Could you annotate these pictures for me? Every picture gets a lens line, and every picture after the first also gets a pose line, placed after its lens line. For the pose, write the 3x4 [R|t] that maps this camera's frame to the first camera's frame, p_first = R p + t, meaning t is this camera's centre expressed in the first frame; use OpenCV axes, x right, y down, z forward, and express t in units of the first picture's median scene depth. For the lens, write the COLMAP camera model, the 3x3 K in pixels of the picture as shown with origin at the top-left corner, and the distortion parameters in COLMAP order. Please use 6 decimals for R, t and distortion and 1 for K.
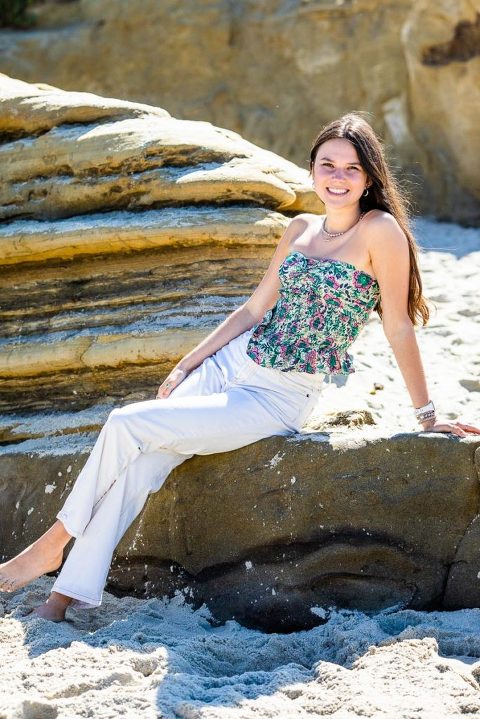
lens RADIAL K [[2773.1, 0, 240.0], [0, 2773.1, 359.5], [0, 0, 1]] dist [0.428298, 2.341795]
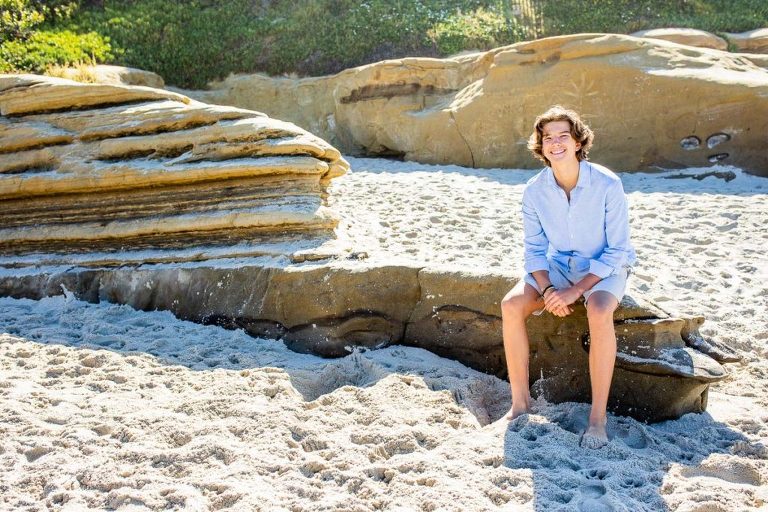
lens RADIAL K [[771.3, 0, 384.0], [0, 771.3, 256.0], [0, 0, 1]] dist [-0.005261, -0.000848]
pose [[0.989375, -0.011474, 0.144935, -0.025679], [-0.000940, 0.996356, 0.085291, -0.027305], [-0.145385, -0.084521, 0.985758, 0.351560]]
